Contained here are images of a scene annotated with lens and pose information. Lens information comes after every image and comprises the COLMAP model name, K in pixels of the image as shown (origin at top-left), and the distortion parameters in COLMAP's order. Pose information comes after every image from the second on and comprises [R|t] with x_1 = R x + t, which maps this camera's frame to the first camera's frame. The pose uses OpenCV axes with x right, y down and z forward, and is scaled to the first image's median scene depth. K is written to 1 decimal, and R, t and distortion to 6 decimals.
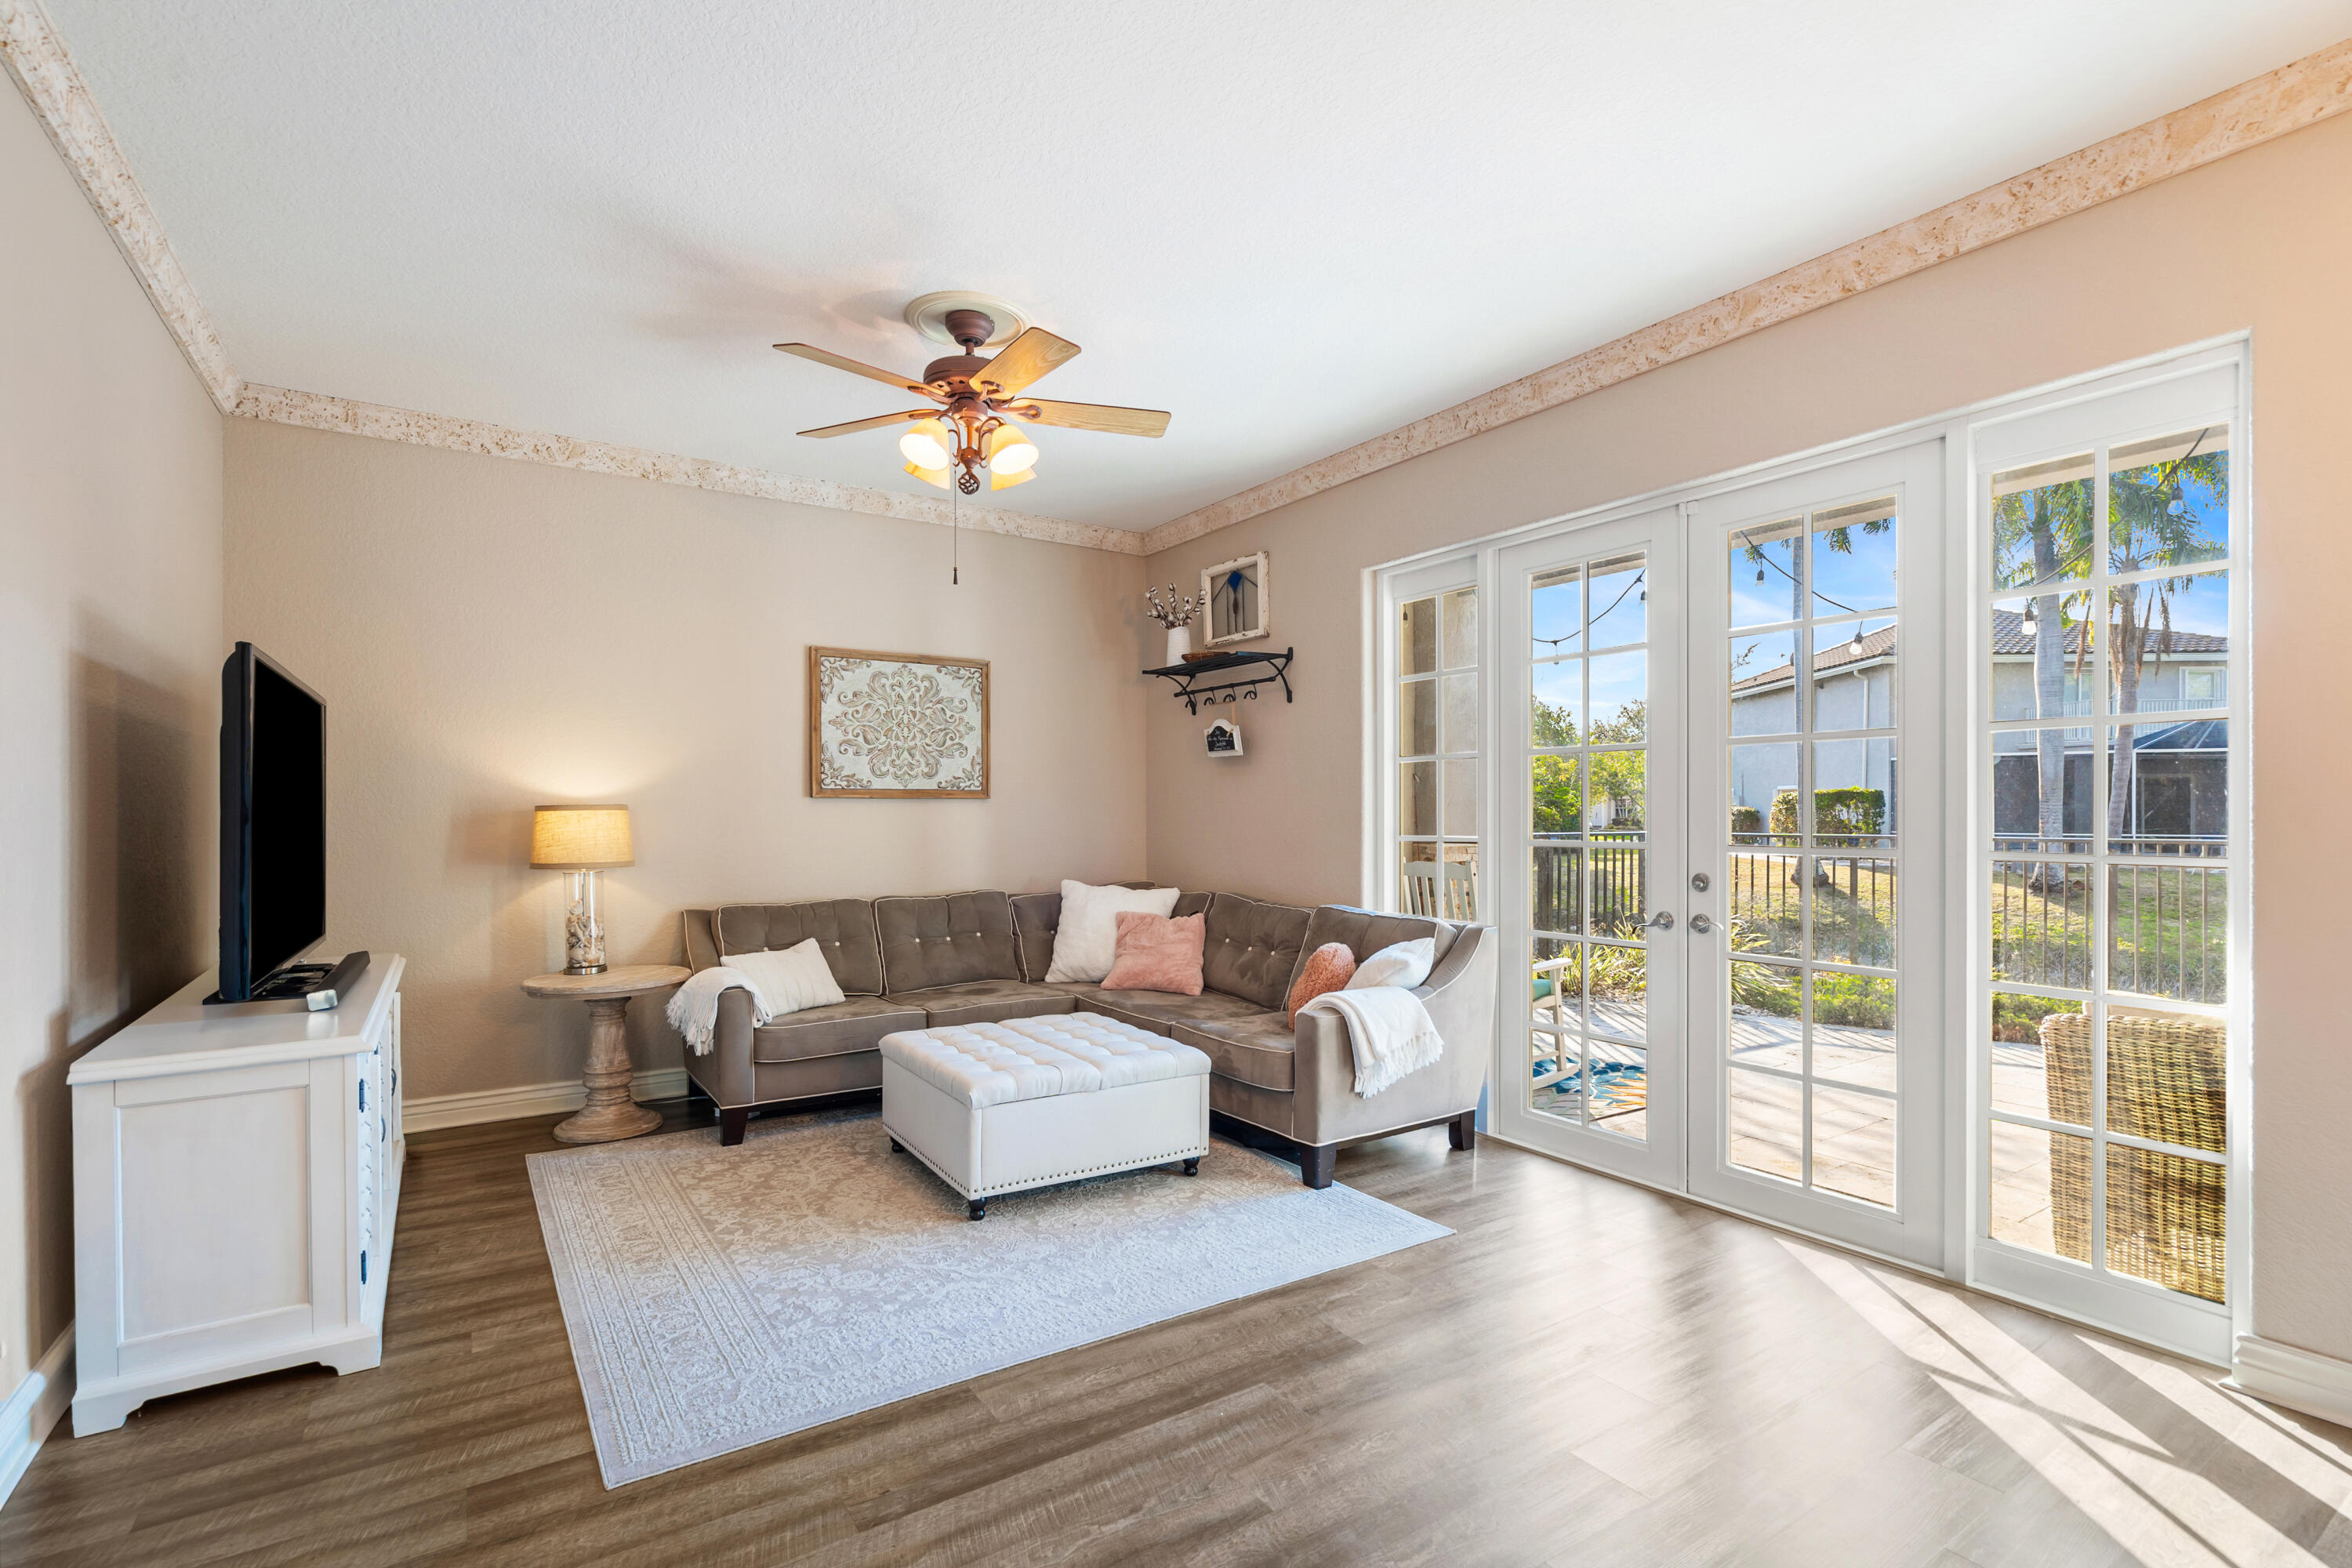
lens RADIAL K [[1063.7, 0, 1154.2], [0, 1063.7, 808.3], [0, 0, 1]] dist [-0.004279, 0.002313]
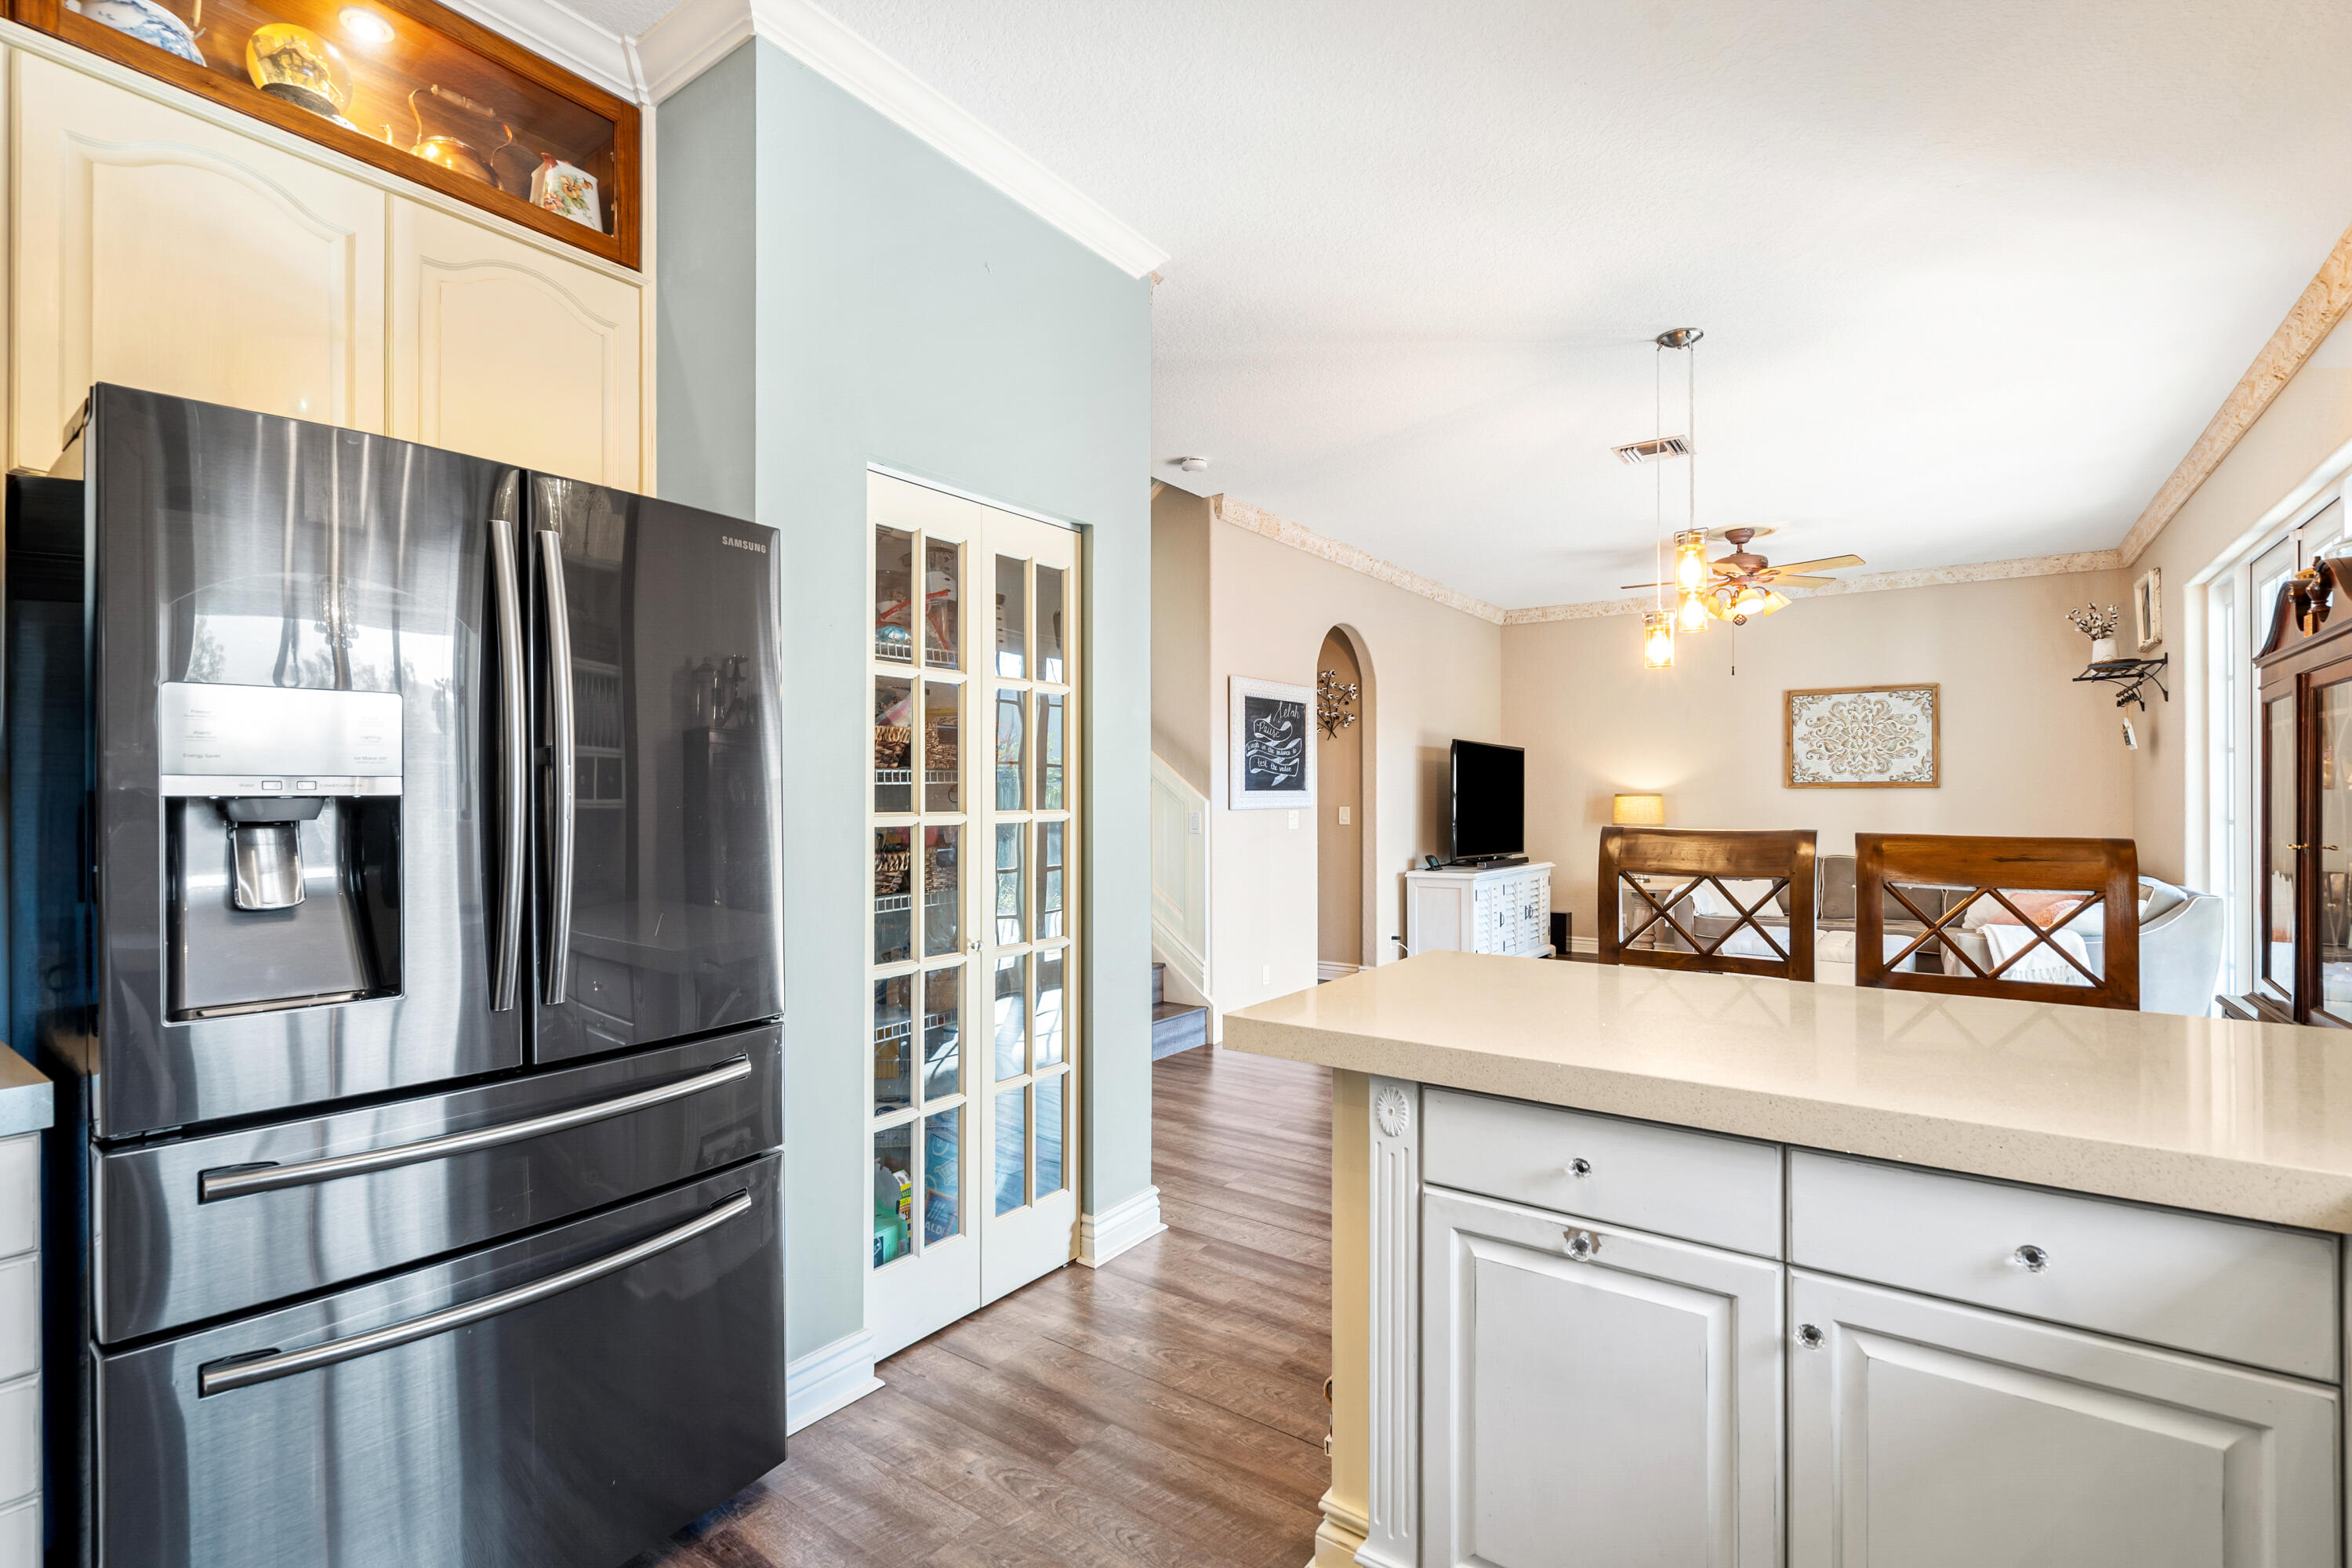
lens RADIAL K [[1063.7, 0, 1167.4], [0, 1063.7, 794.9], [0, 0, 1]] dist [-0.004279, 0.002313]
pose [[0.357253, -0.000933, -0.934007, 0.977292], [0.000884, 0.999999, -0.000661, -0.000452], [0.934007, -0.000590, 0.357253, -0.483541]]
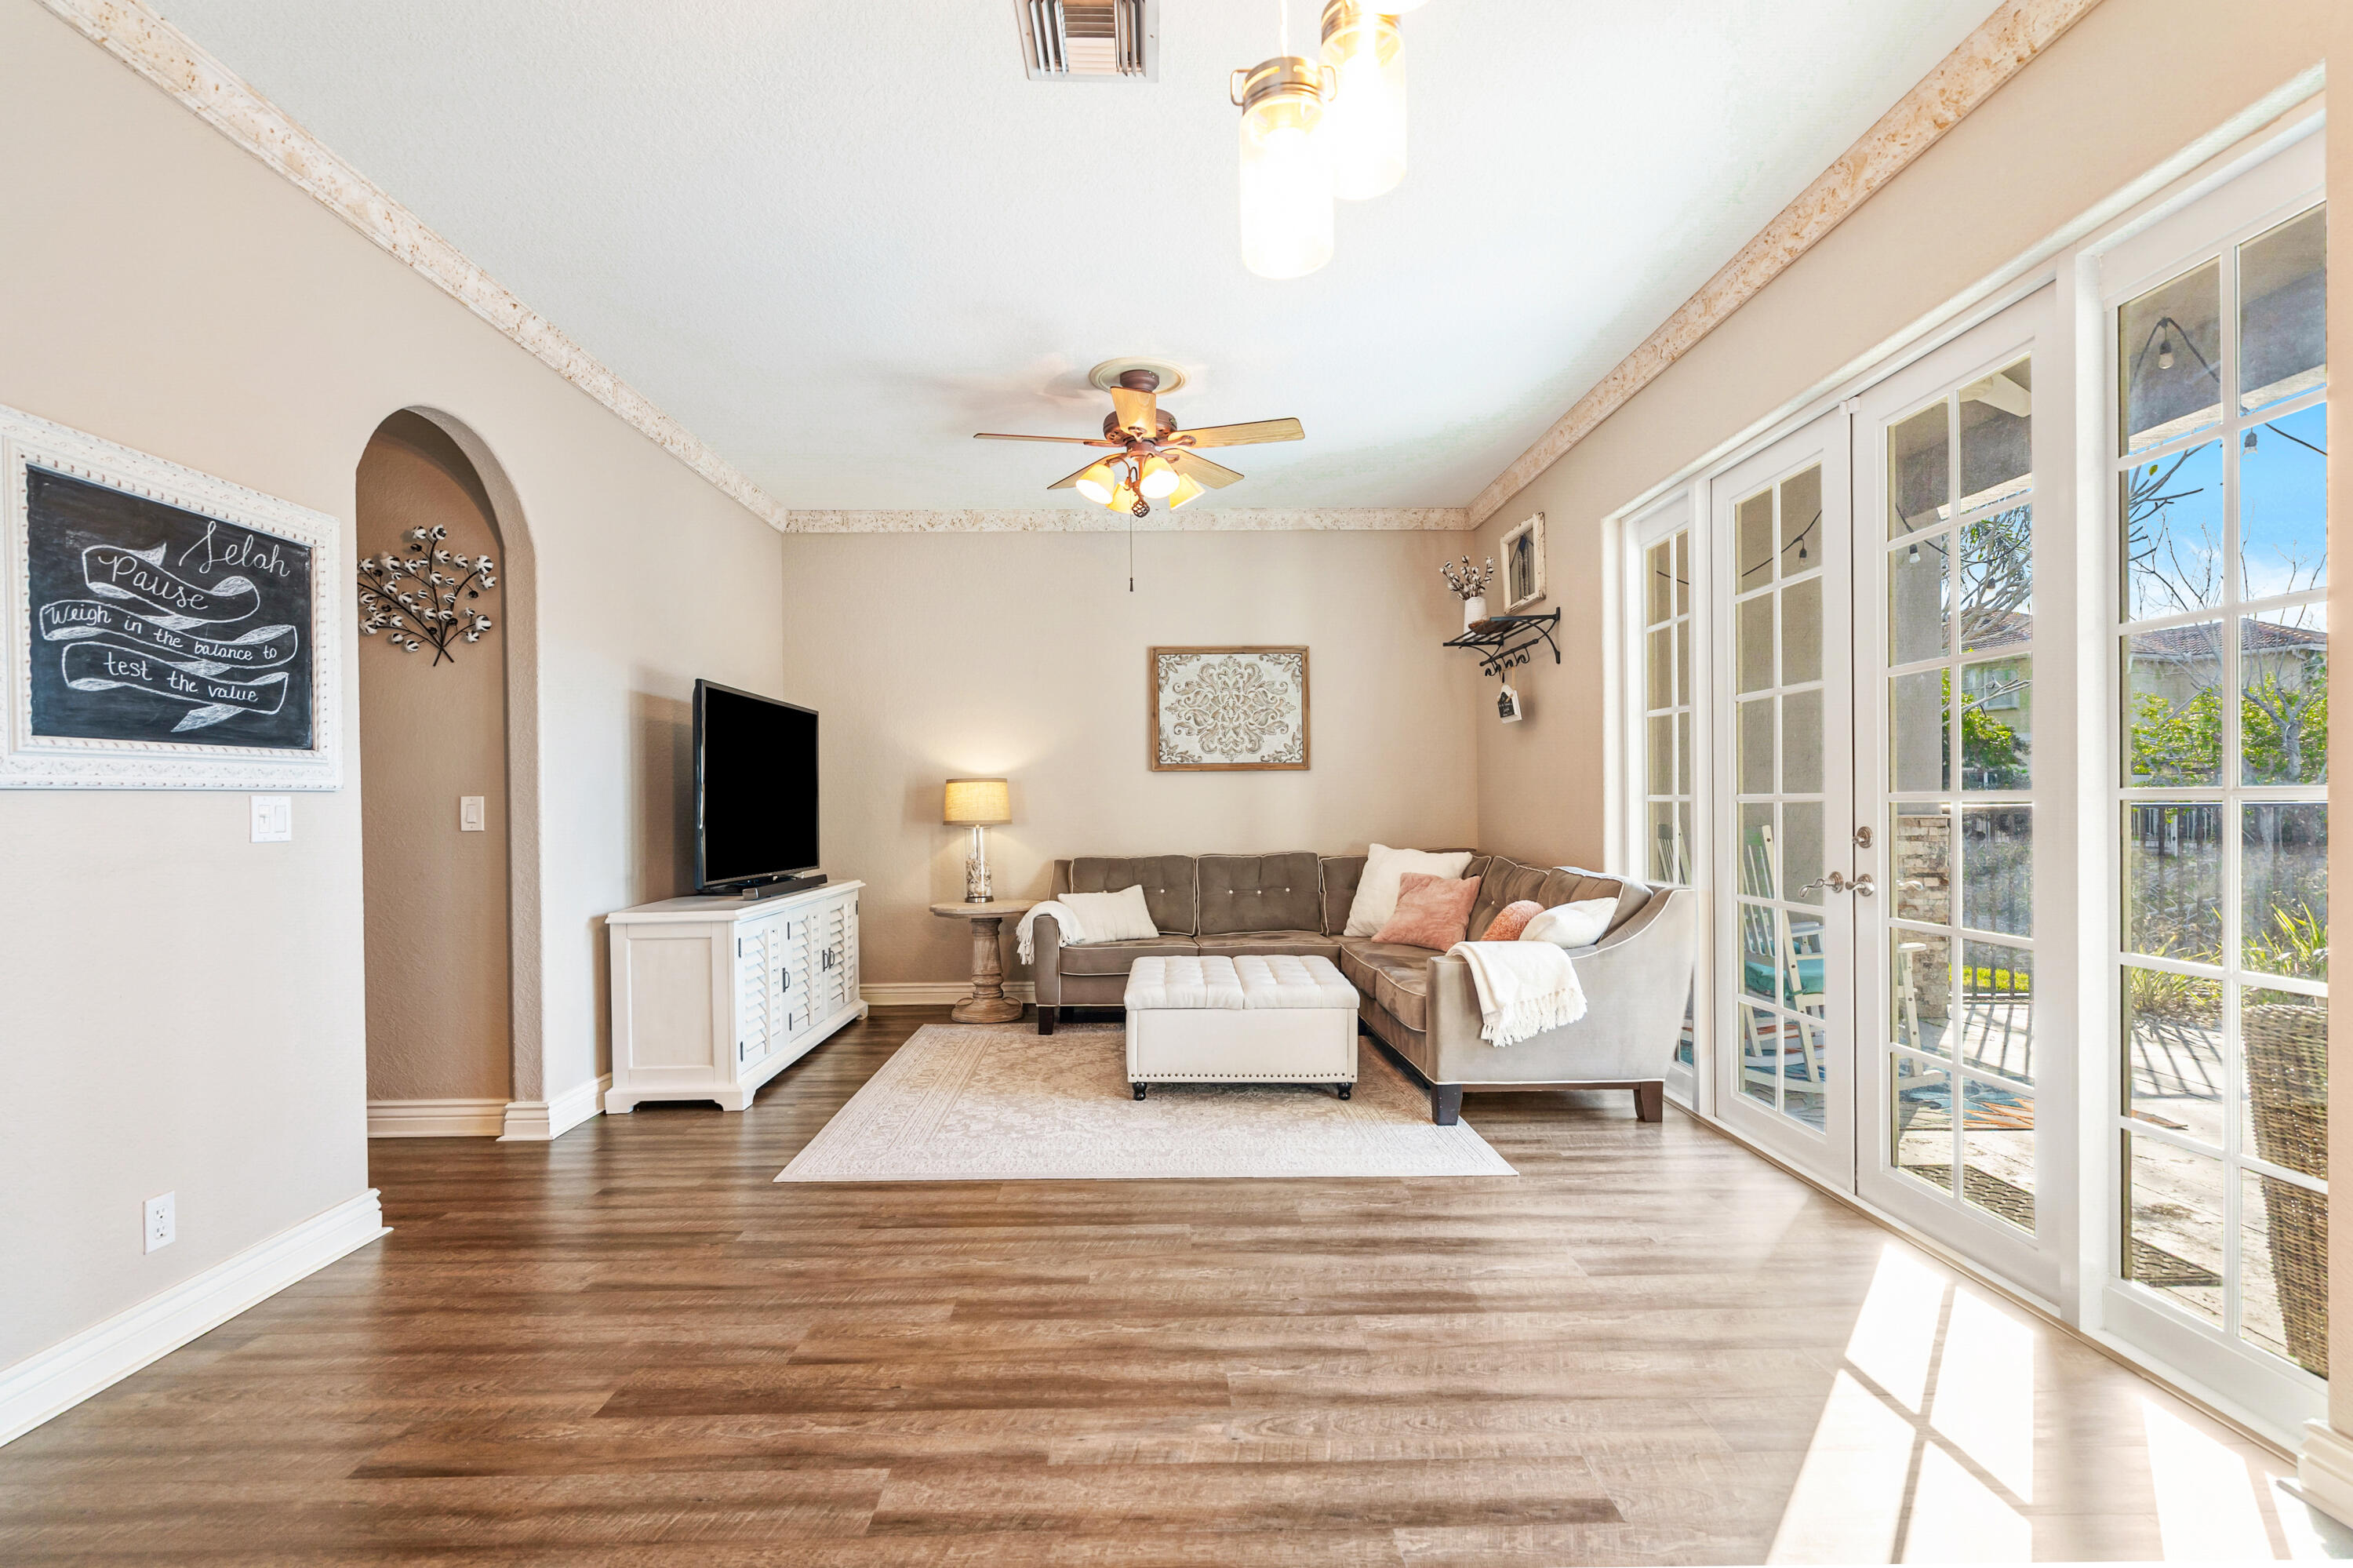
lens RADIAL K [[1064.2, 0, 1171.6], [0, 1064.2, 803.0], [0, 0, 1]] dist [-0.004279, 0.002313]
pose [[0.848179, -0.007982, -0.529650, 0.416742], [0.010503, 0.999943, 0.001751, 0.029283], [0.529606, -0.007048, 0.848215, -0.028099]]
